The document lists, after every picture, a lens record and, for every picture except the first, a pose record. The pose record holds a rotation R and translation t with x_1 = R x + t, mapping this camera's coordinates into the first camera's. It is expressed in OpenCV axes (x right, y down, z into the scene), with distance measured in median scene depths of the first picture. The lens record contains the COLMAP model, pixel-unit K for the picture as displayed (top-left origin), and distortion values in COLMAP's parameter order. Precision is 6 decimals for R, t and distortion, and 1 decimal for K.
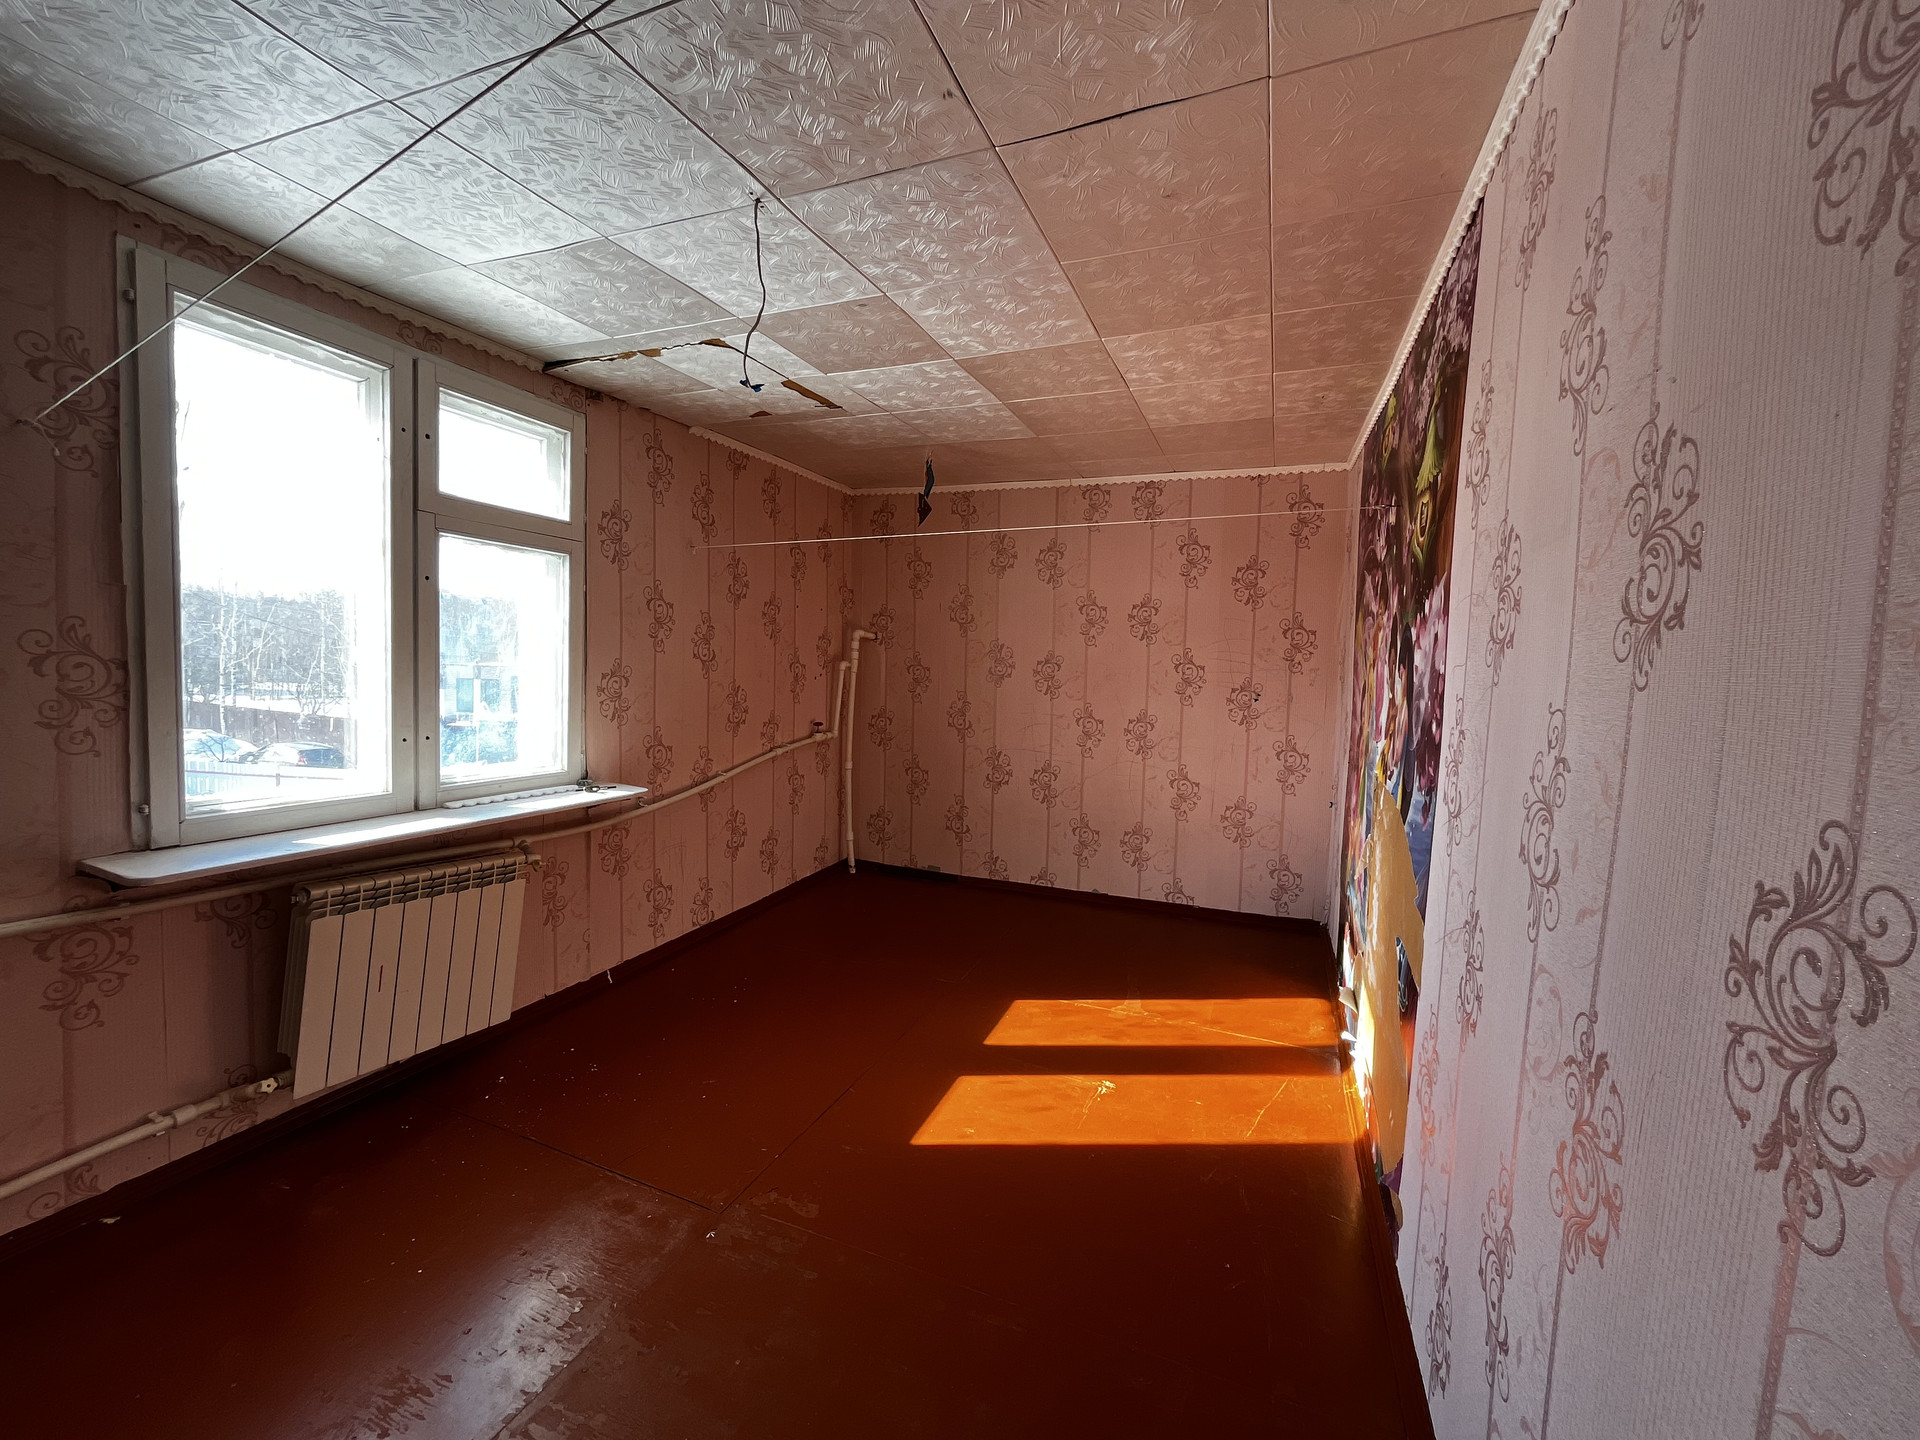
lens RADIAL K [[775.7, 0, 960.0], [0, 775.7, 718.2], [0, 0, 1]] dist [-0.003476, -0.000176]
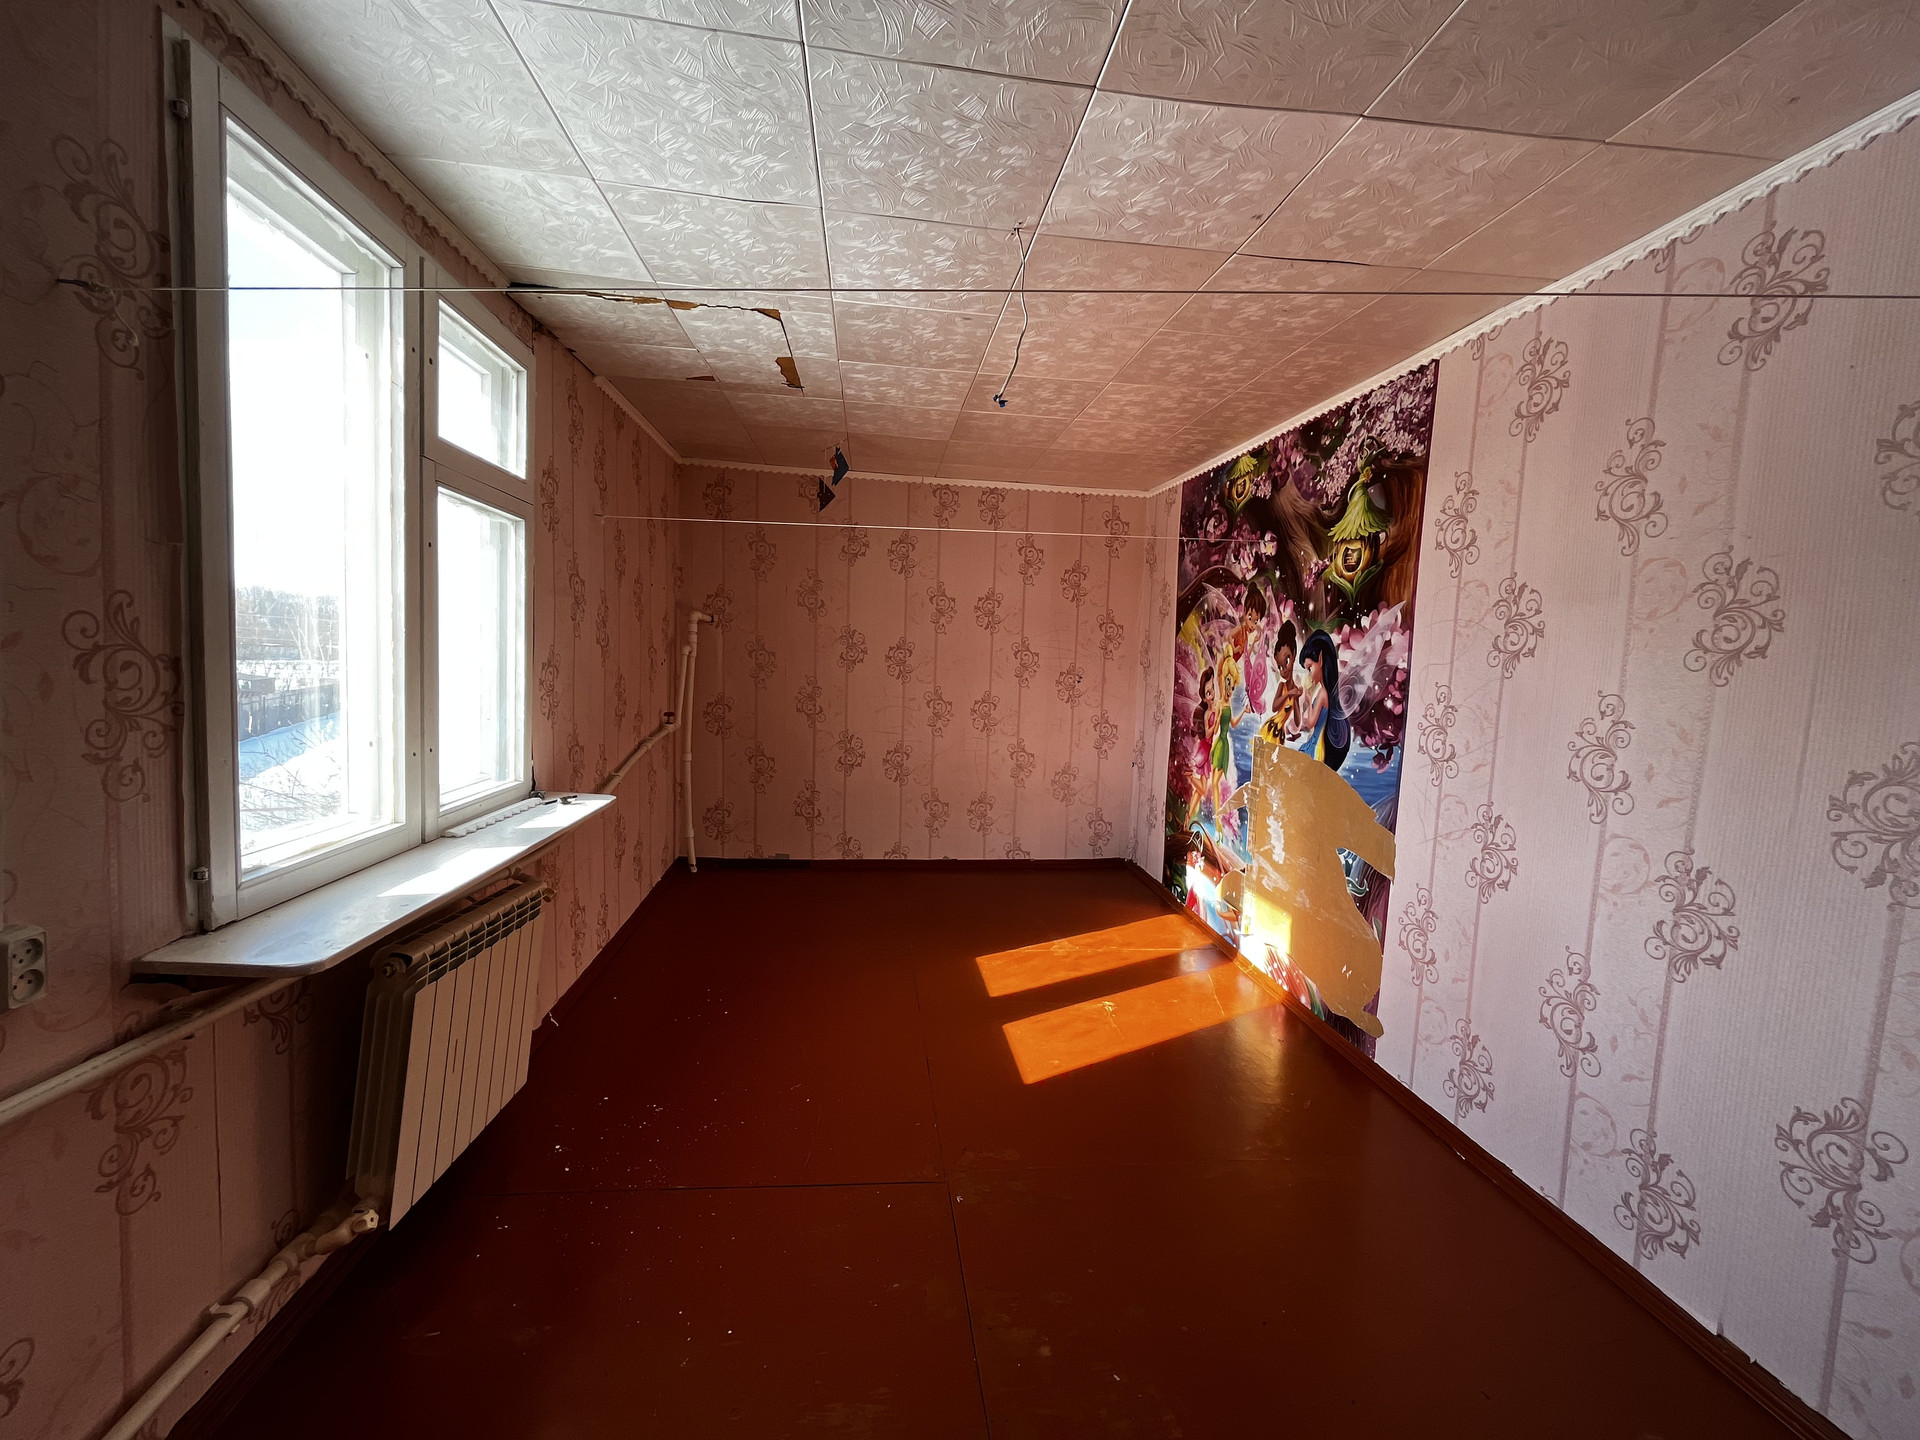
lens RADIAL K [[775.7, 0, 960.0], [0, 775.7, 718.2], [0, 0, 1]] dist [-0.003476, -0.000176]
pose [[0.876923, -0.036185, 0.479267, -0.509179], [0.022220, 0.999148, 0.034780, -0.018752], [-0.480117, -0.019850, 0.876980, 0.050005]]
